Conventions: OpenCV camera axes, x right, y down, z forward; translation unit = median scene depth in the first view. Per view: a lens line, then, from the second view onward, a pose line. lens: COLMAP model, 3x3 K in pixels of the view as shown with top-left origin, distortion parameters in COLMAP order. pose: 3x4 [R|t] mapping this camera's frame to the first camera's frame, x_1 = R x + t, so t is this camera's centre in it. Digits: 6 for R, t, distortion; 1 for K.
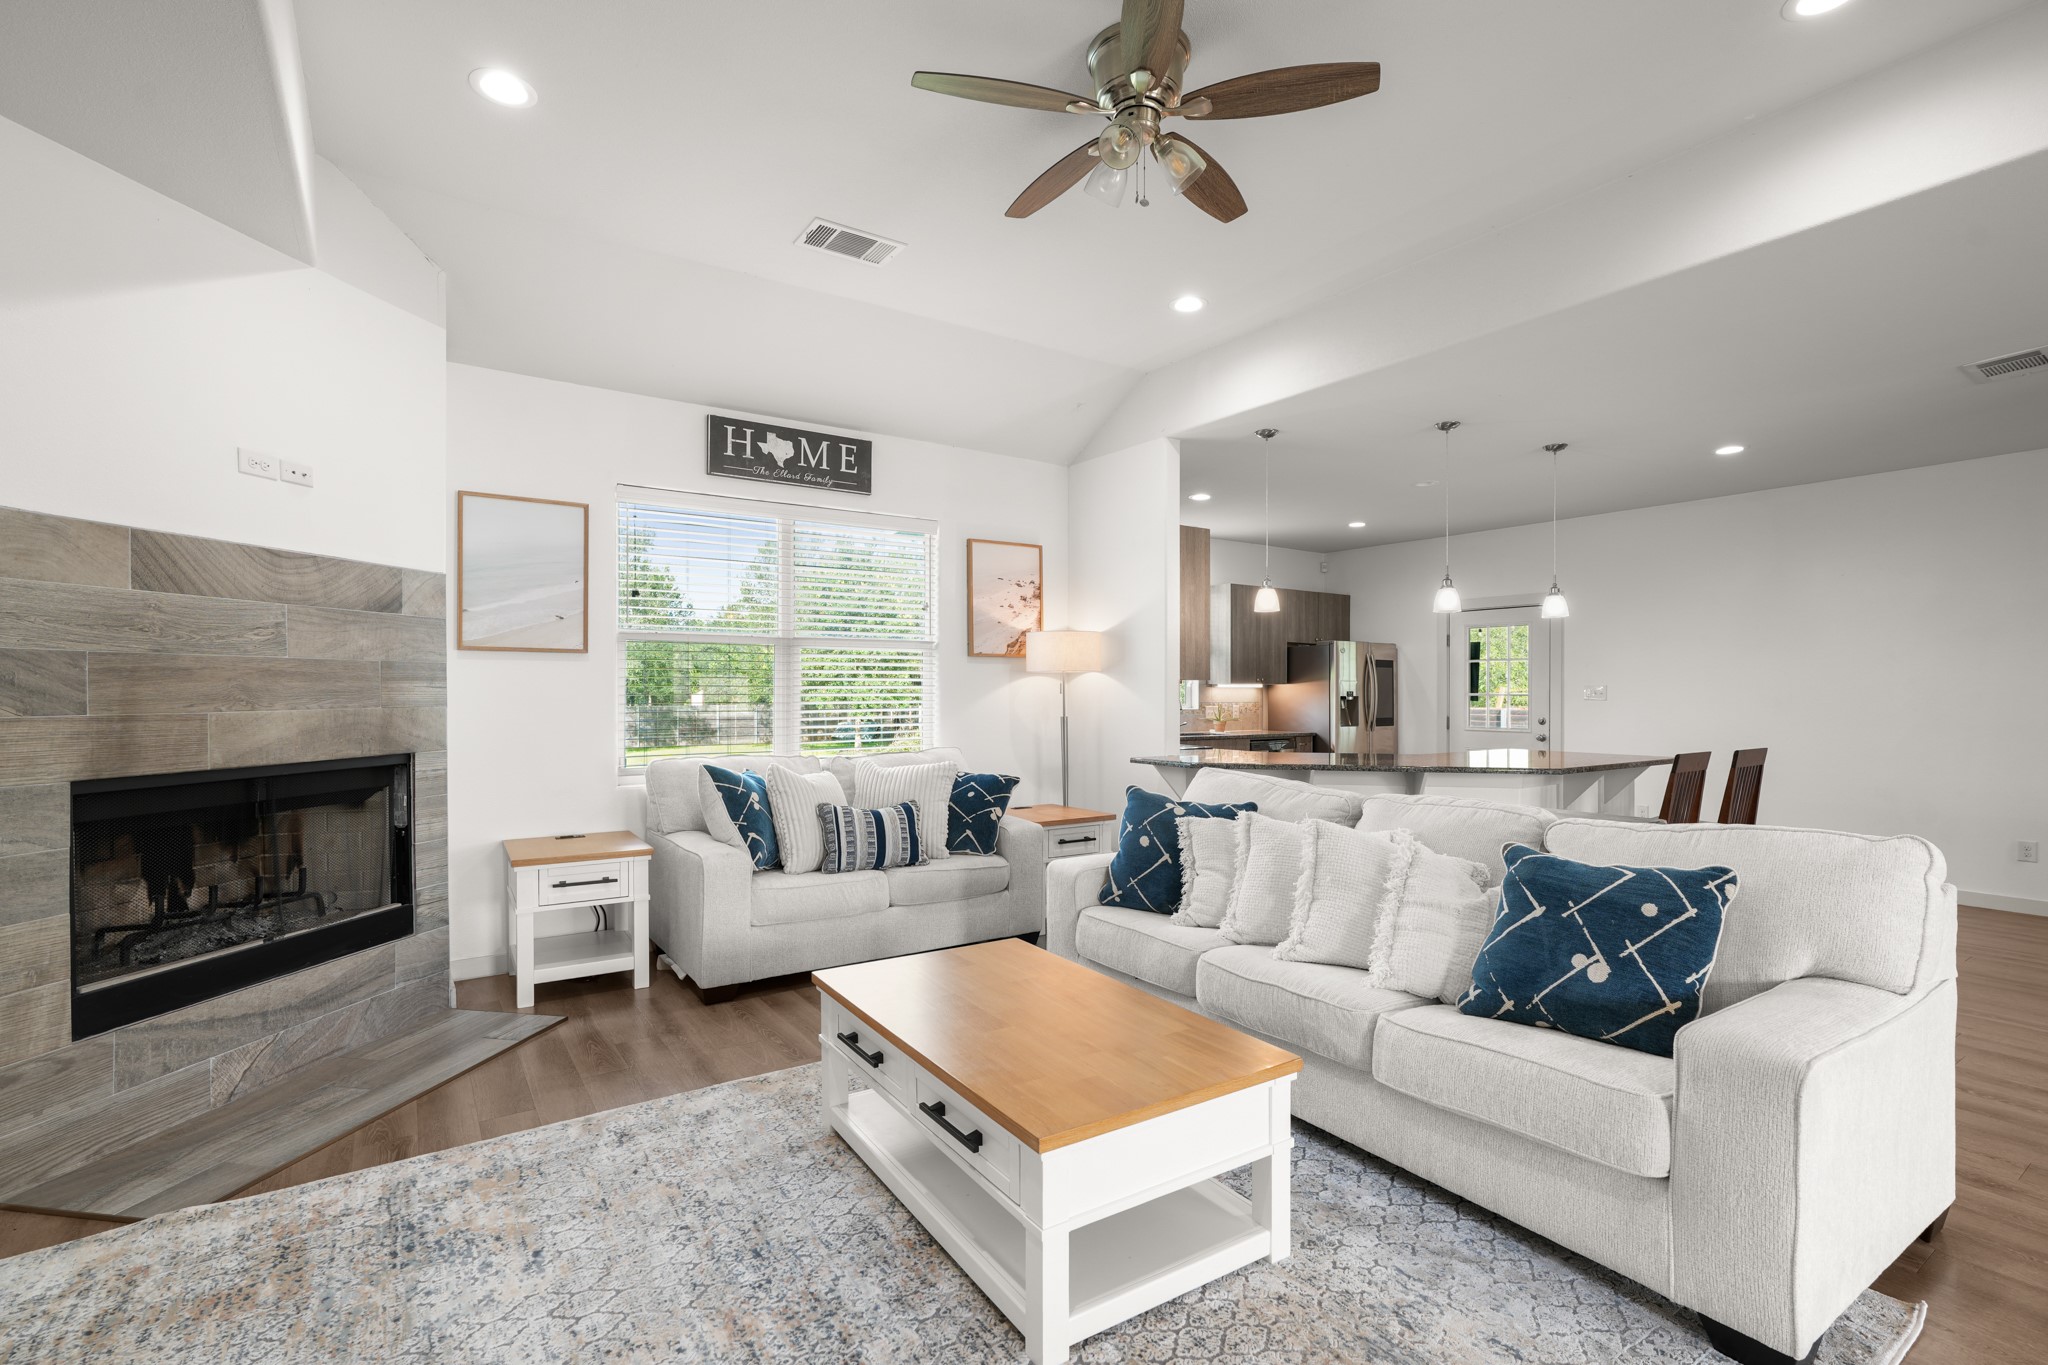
lens RADIAL K [[930.2, 0, 1025.8], [0, 930.2, 691.5], [0, 0, 1]] dist [-0.017748, 0.016826]
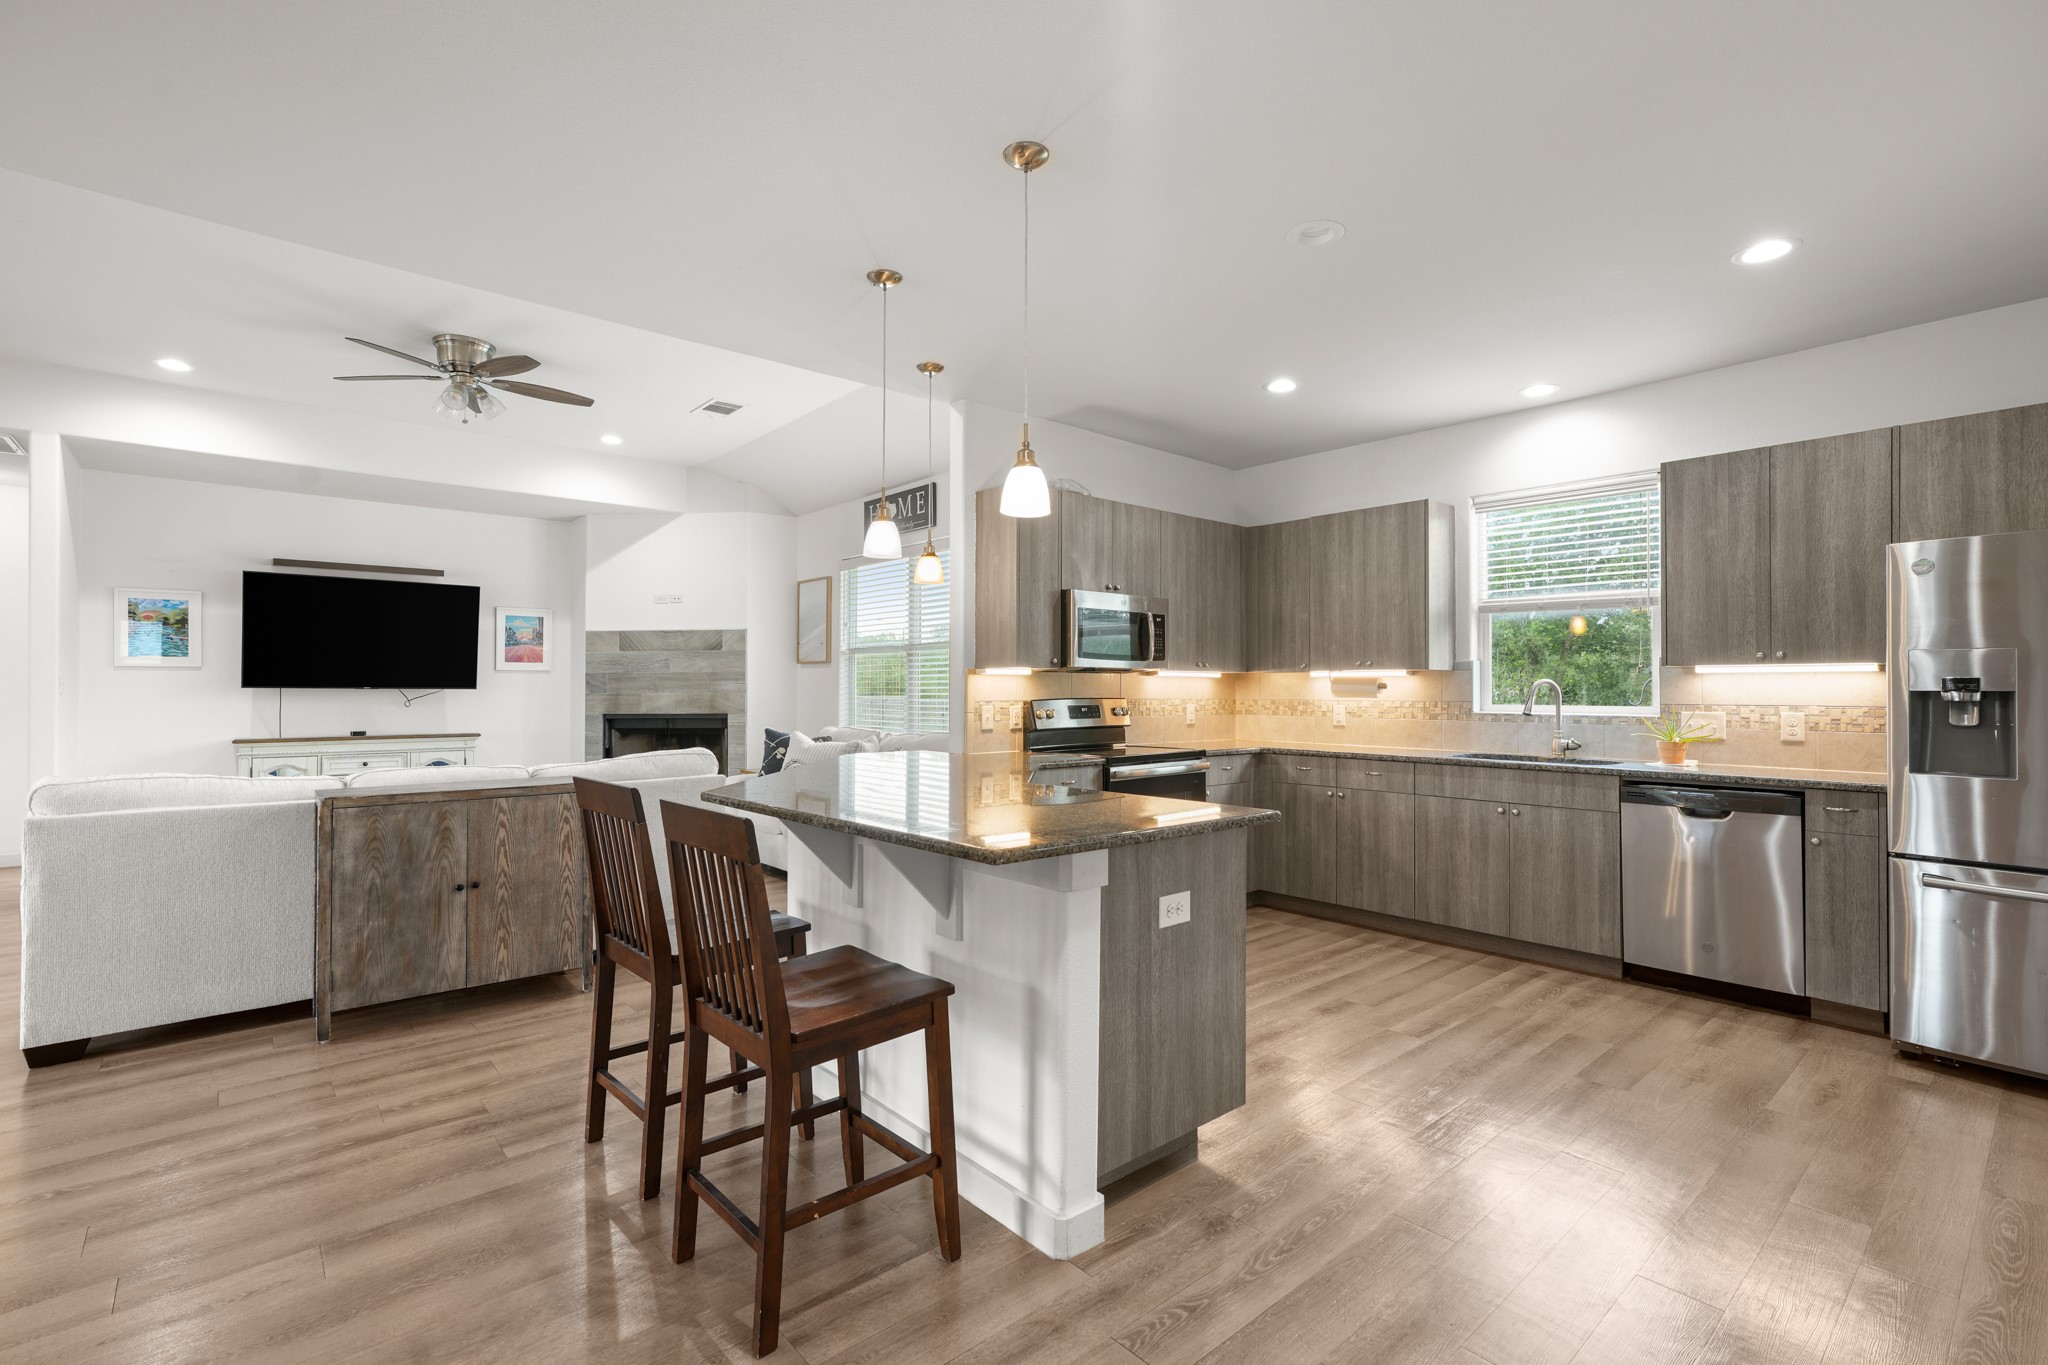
lens RADIAL K [[930.2, 0, 1025.8], [0, 930.2, 691.5], [0, 0, 1]] dist [-0.017748, 0.016826]
pose [[0.117562, 0.002792, -0.993062, 1.704051], [0.001130, 0.999995, 0.002946, 0.008720], [0.993065, -0.001468, 0.117559, 1.542955]]
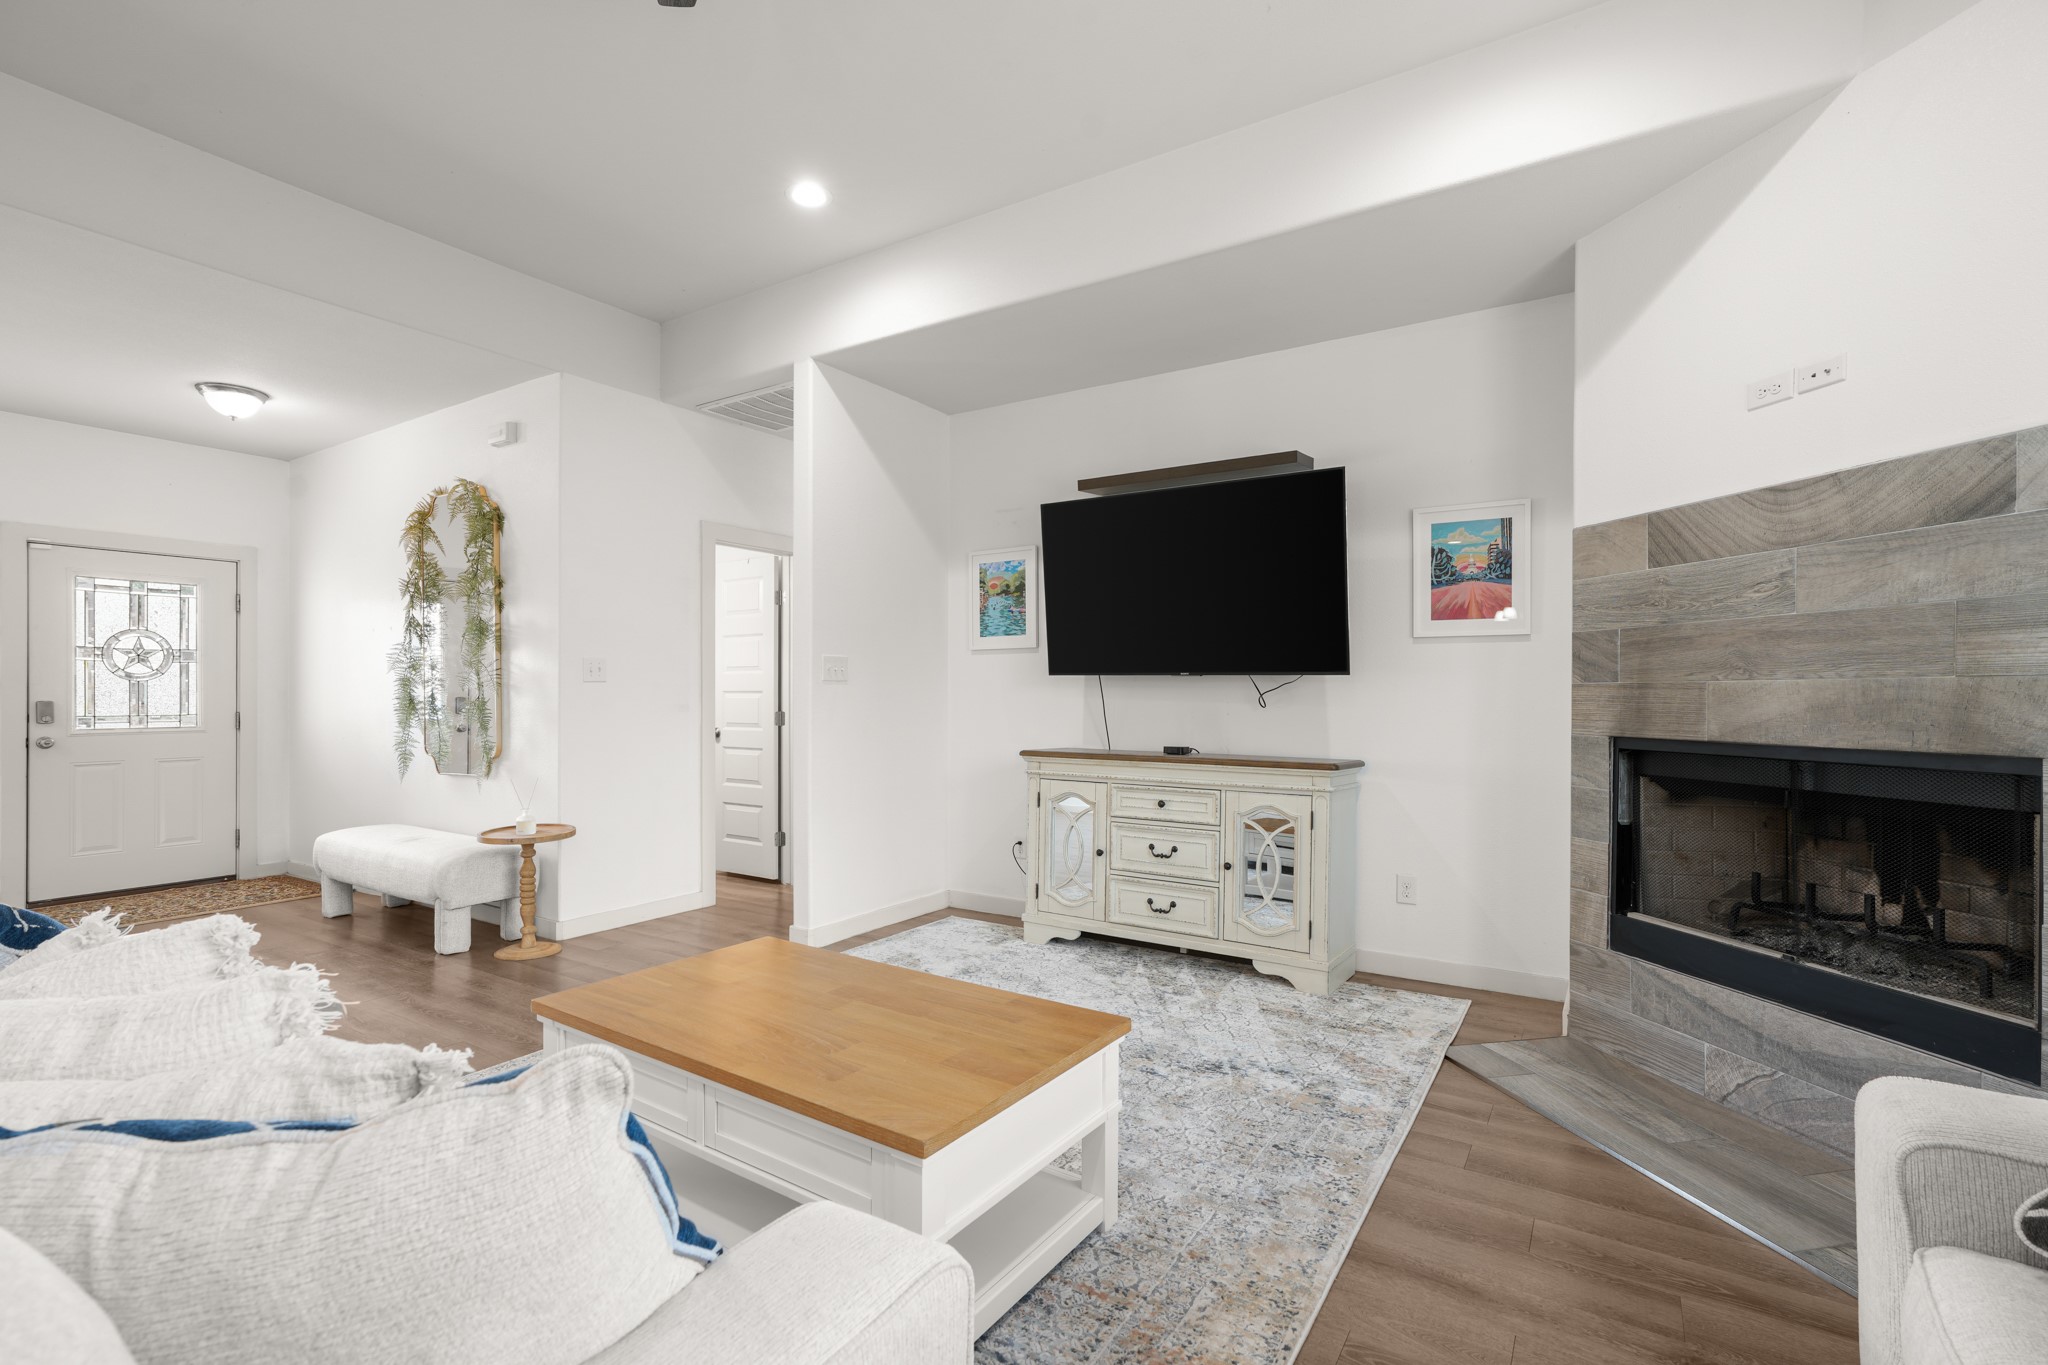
lens RADIAL K [[930.2, 0, 1025.8], [0, 930.2, 691.5], [0, 0, 1]] dist [-0.017748, 0.016826]
pose [[-0.917962, -0.000522, -0.396668, 0.122222], [-0.000574, 1.000000, 0.000012, 0.028610], [0.396668, 0.000239, -0.917962, 1.360609]]
